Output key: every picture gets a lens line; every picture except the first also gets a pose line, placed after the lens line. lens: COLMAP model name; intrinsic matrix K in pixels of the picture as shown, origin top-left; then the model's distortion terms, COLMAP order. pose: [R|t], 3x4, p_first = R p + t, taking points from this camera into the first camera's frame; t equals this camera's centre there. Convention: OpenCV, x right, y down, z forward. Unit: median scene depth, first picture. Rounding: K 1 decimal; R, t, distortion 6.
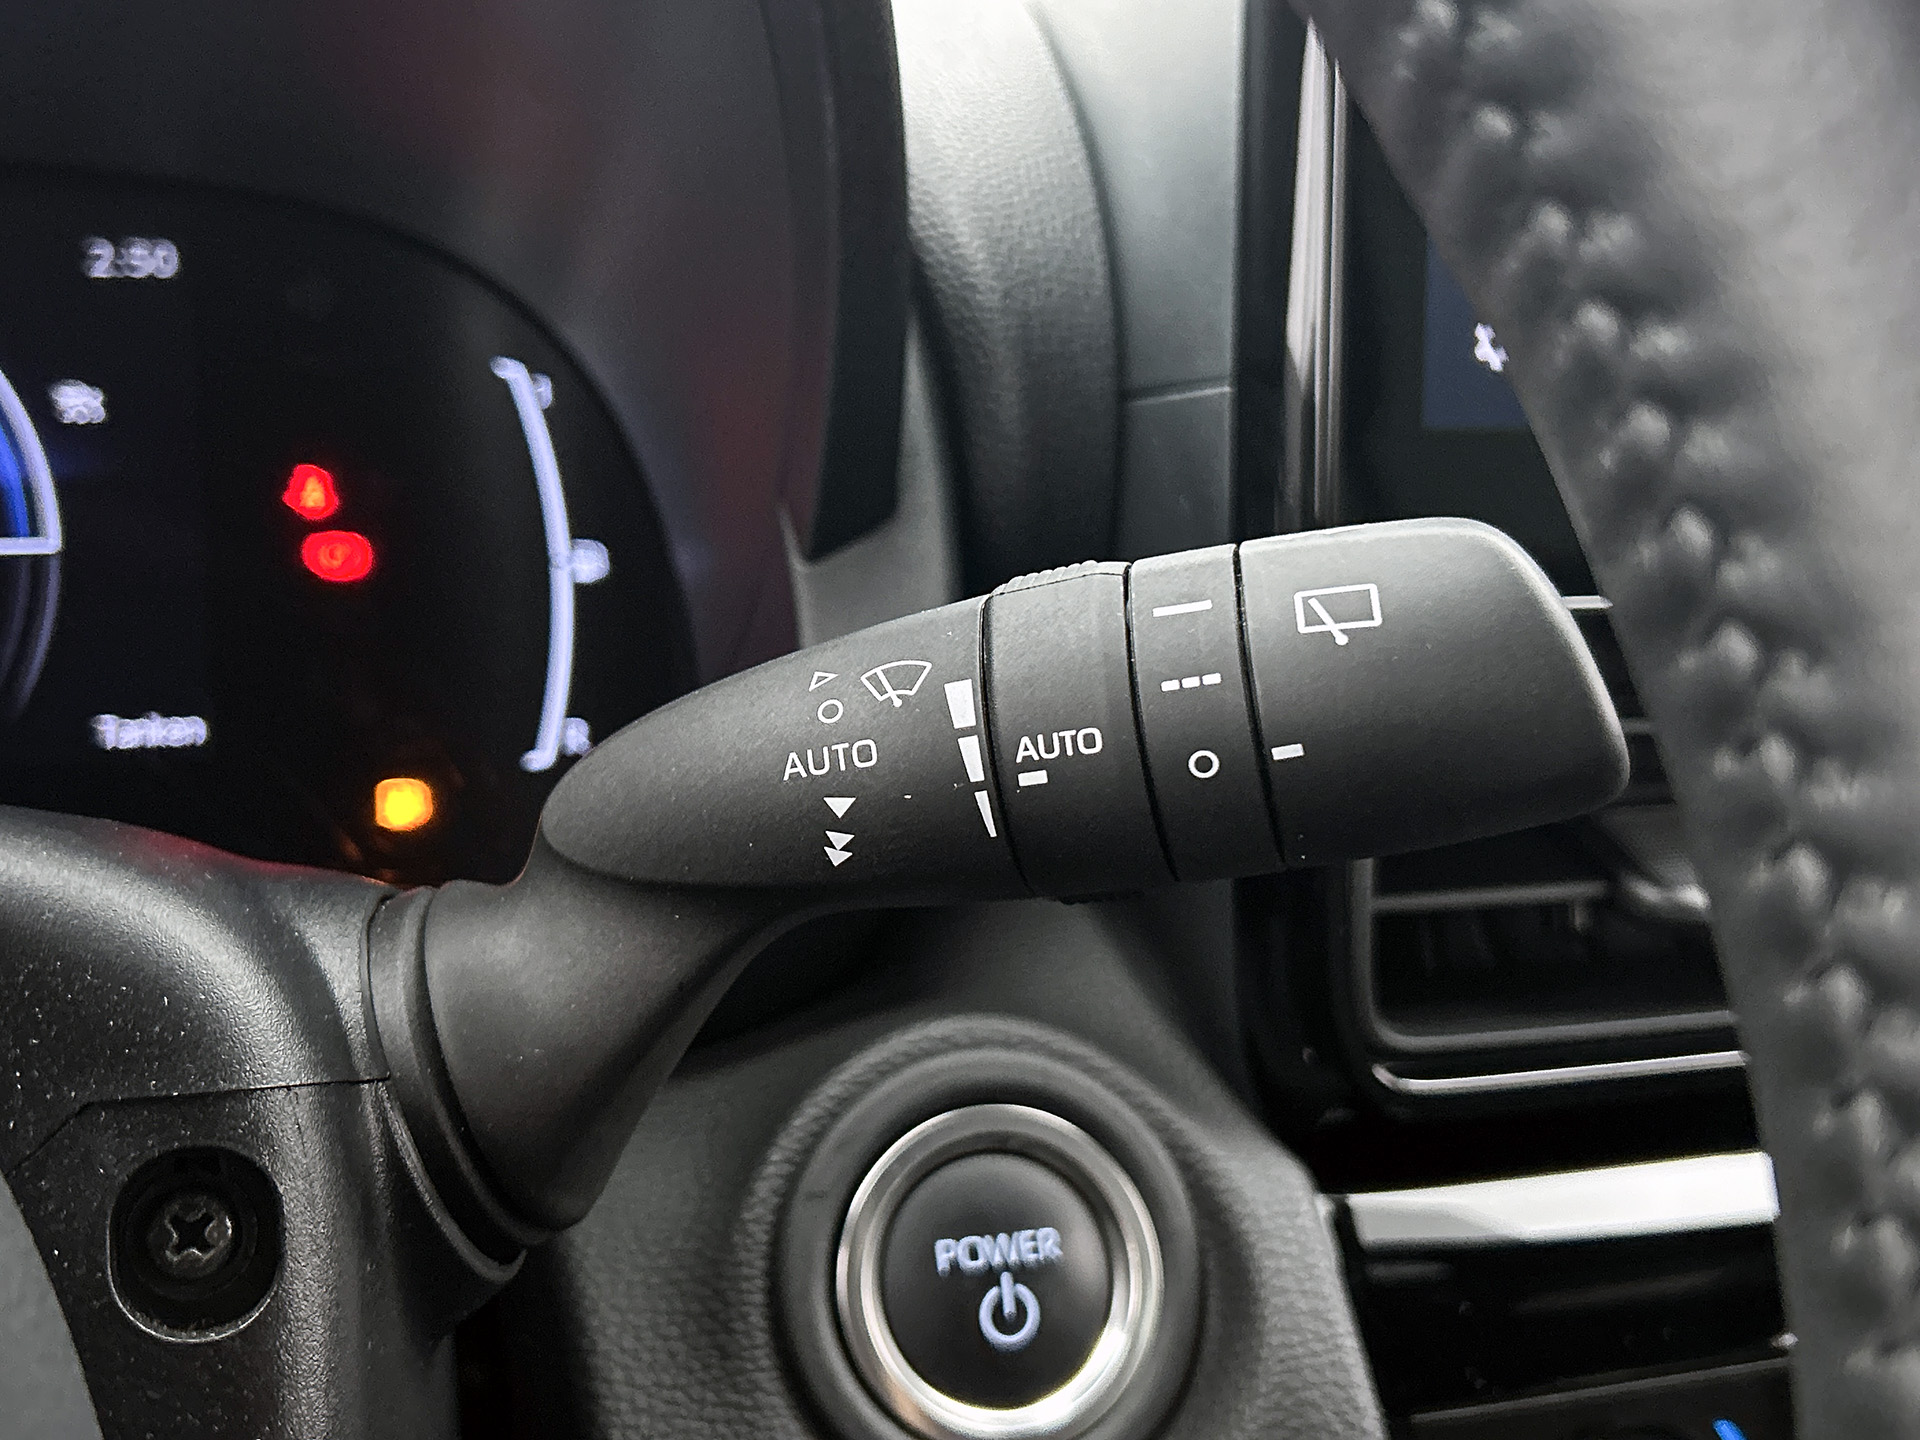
lens RADIAL K [[2139.7, 0, 940.8], [0, 2139.7, 731.0], [0, 0, 1]] dist [0.034079, 0.000000]
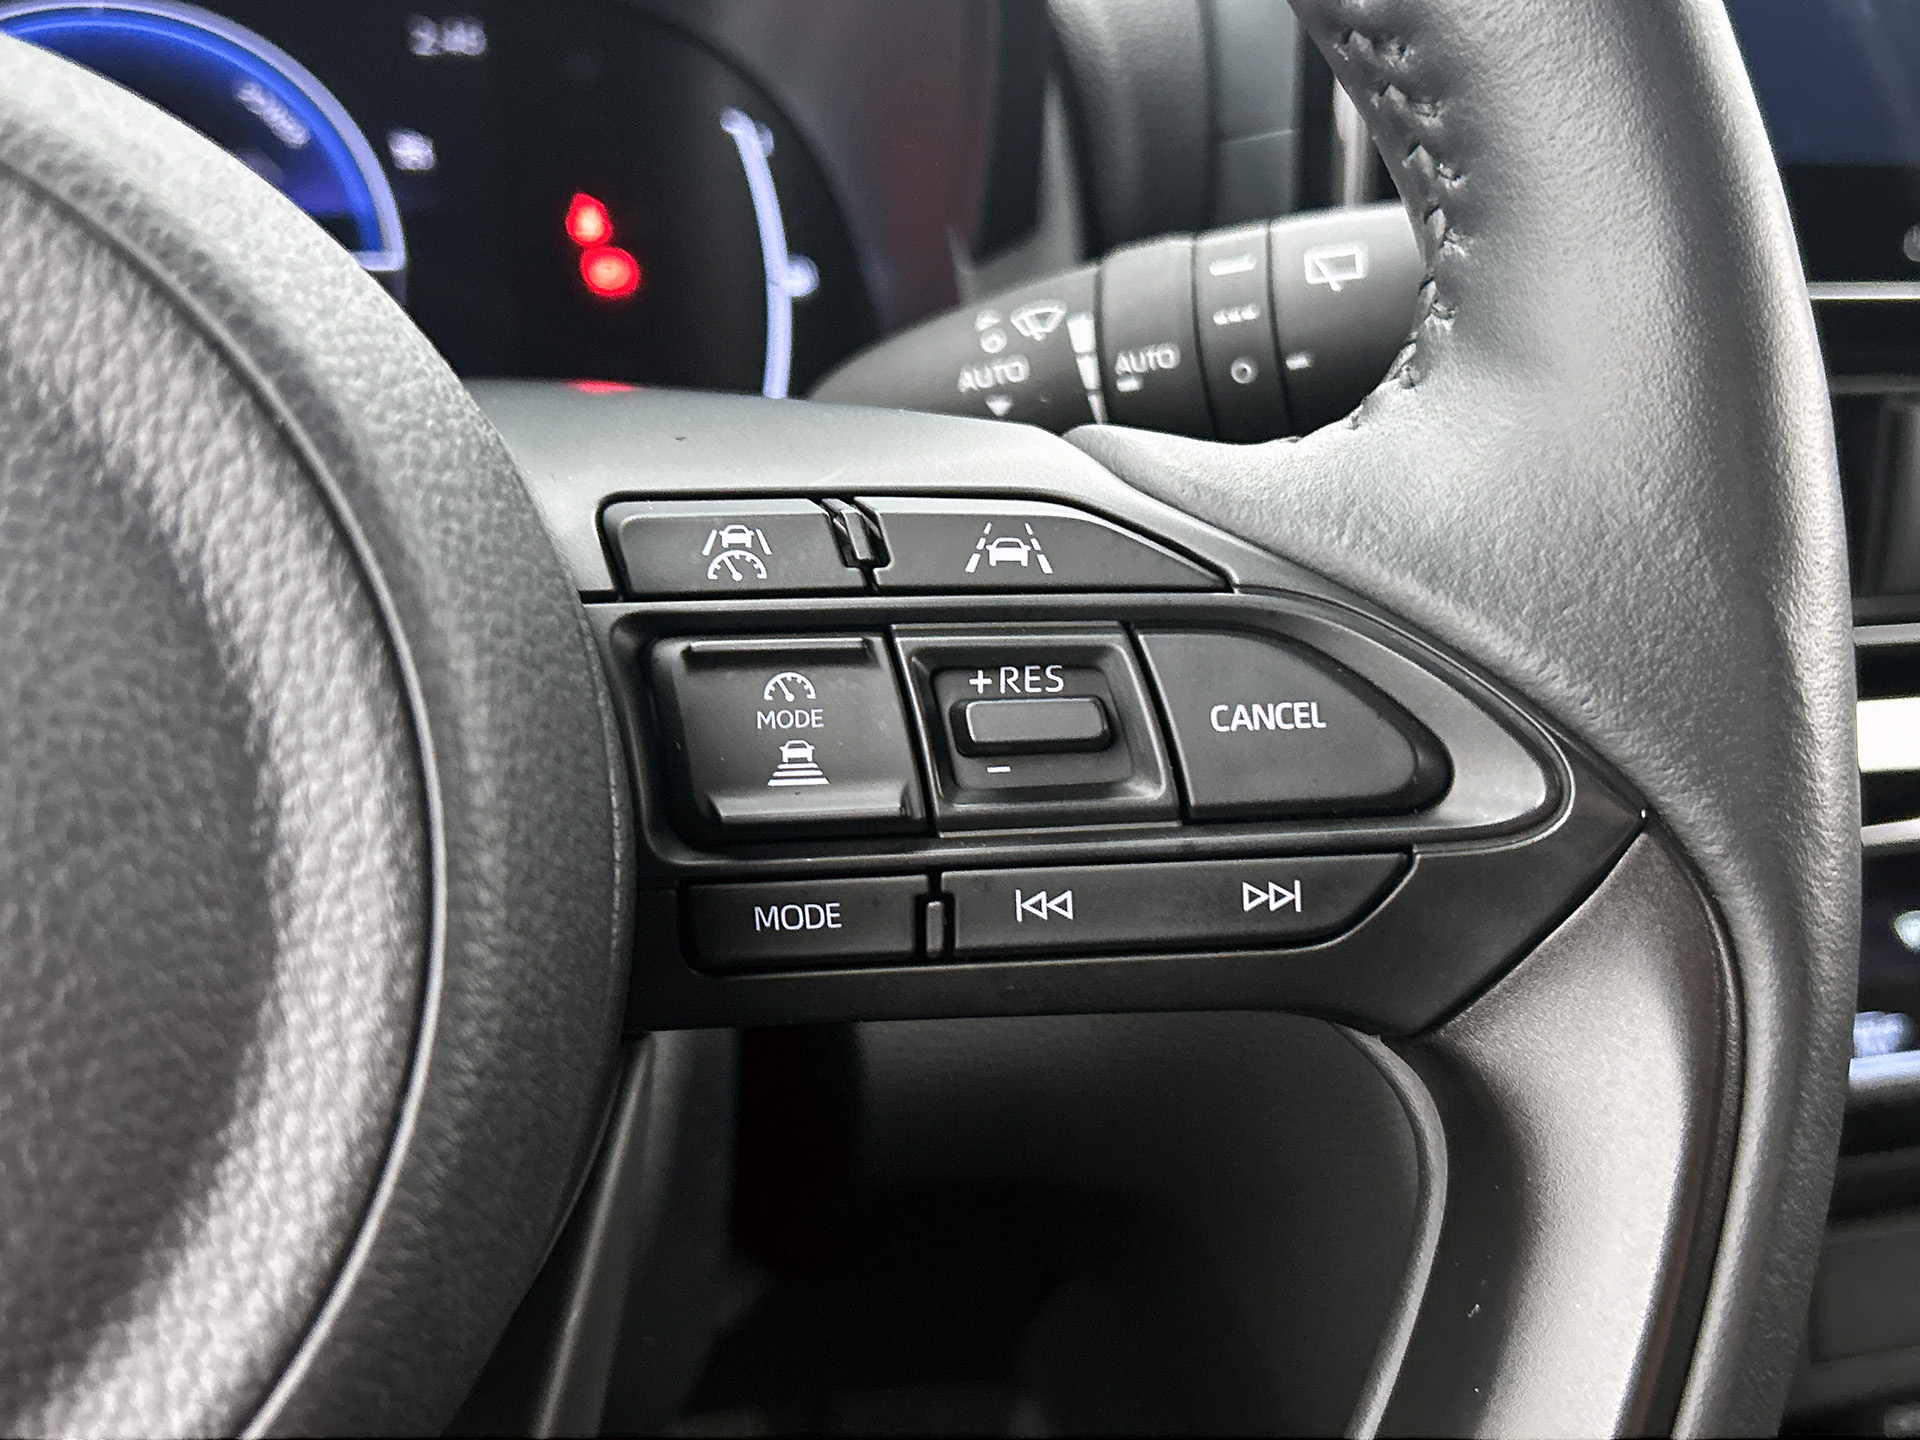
lens RADIAL K [[2041.3, 0, 949.7], [0, 2041.3, 714.6], [0, 0, 1]] dist [0.046822, 0.000000]
pose [[0.997996, 0.006737, -0.062915, 0.006162], [-0.000359, 0.994902, 0.100849, 0.067120], [0.063274, -0.100624, 0.992910, -0.280154]]
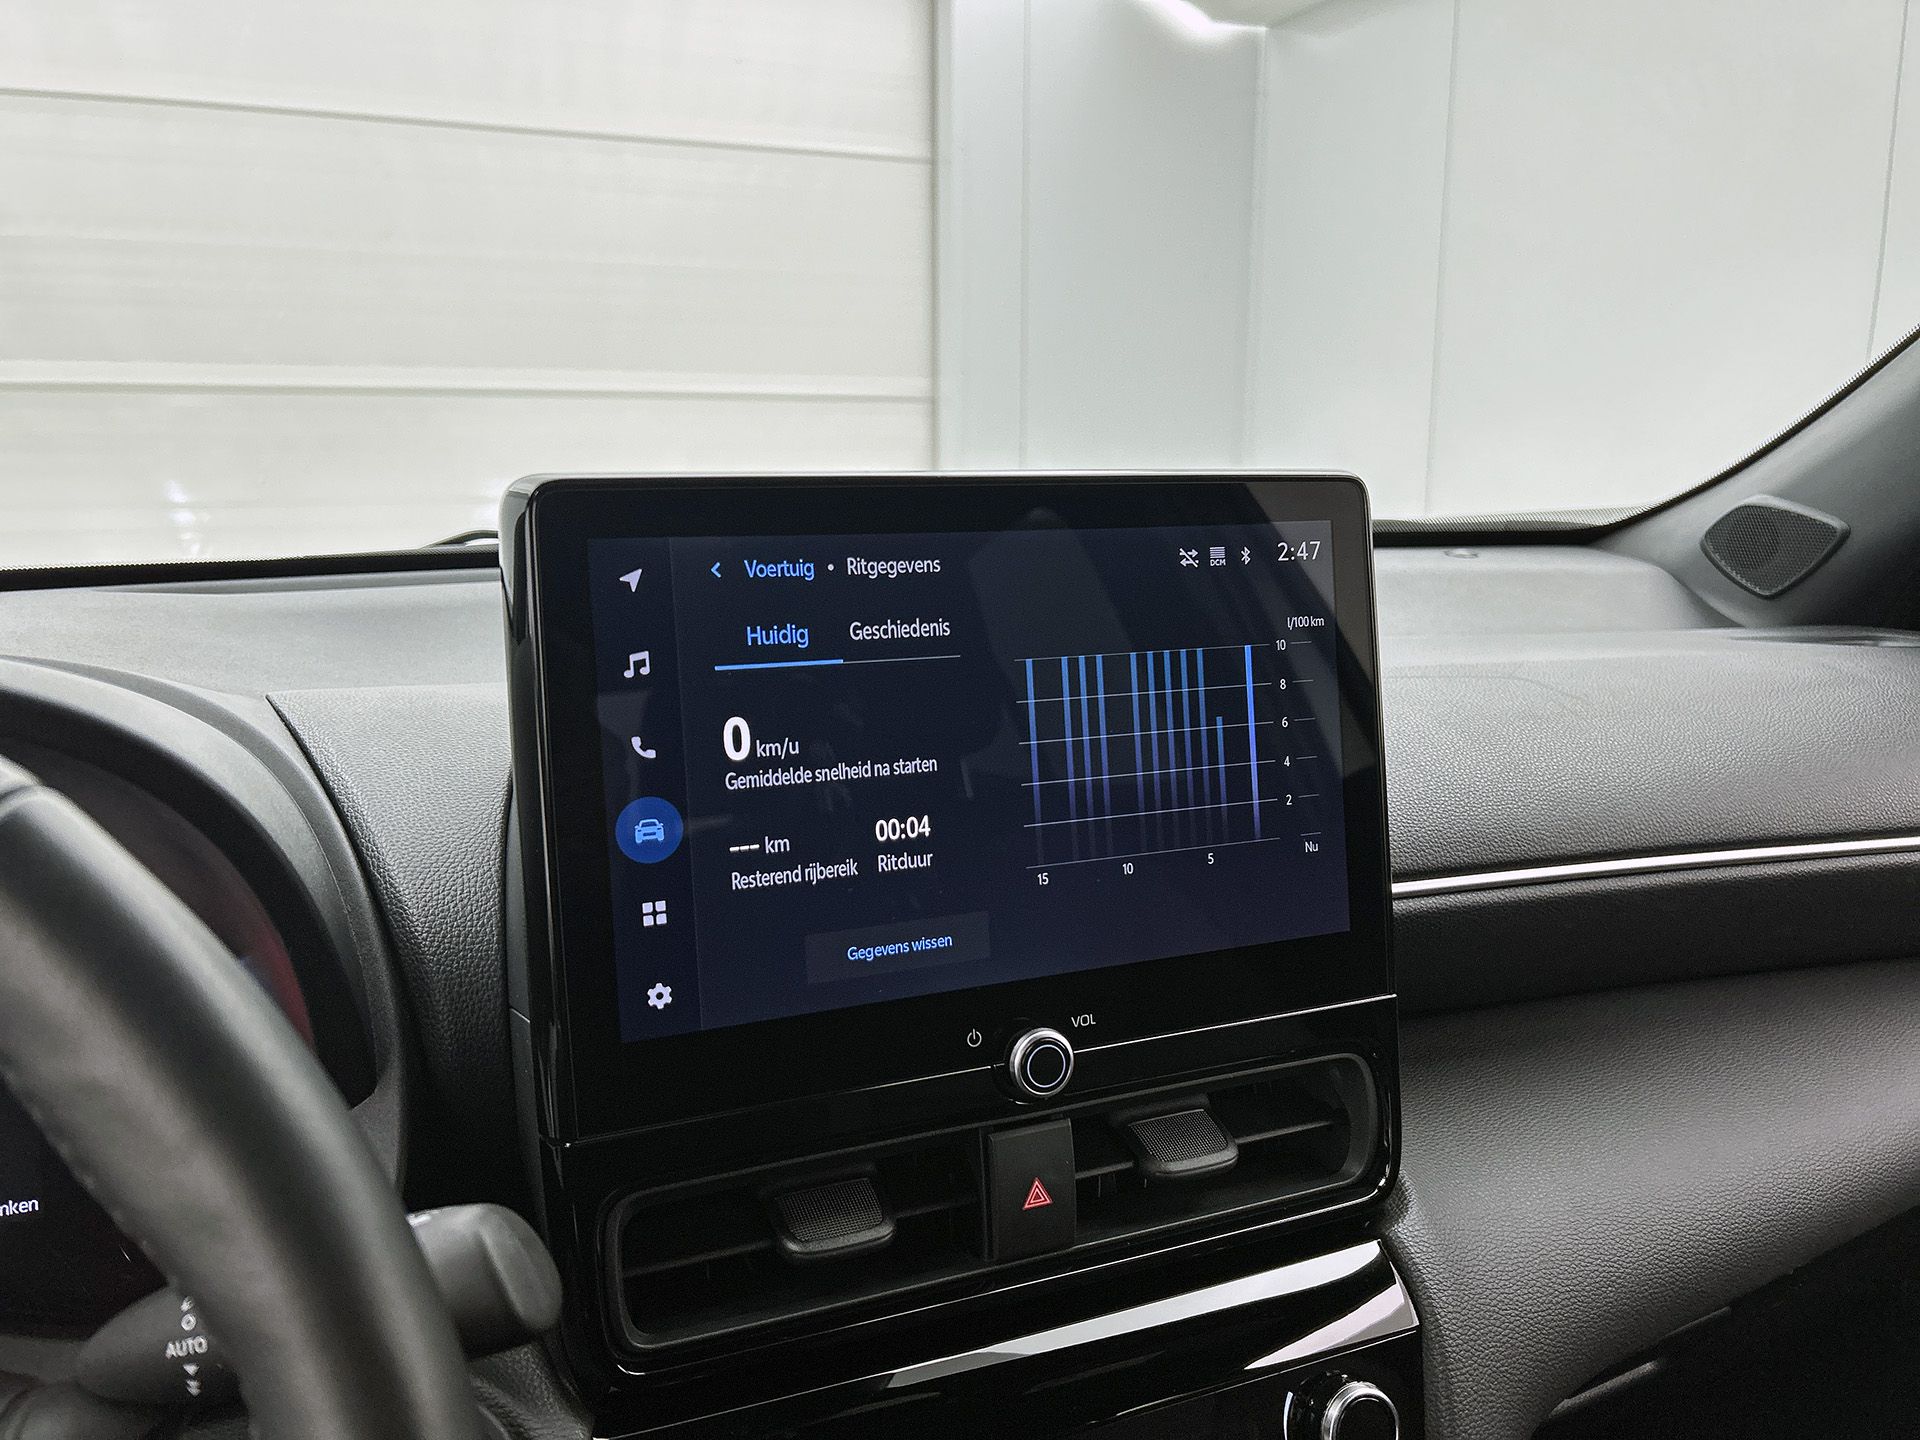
lens RADIAL K [[1446.7, 0, 960.7], [0, 1446.7, 715.6], [0, 0, 1]] dist [0.050339, -0.053917]
pose [[0.995530, -0.063533, 0.069885, 0.420667], [0.069340, 0.994043, -0.084083, -0.280362], [-0.064127, 0.088553, 0.994005, -0.359924]]
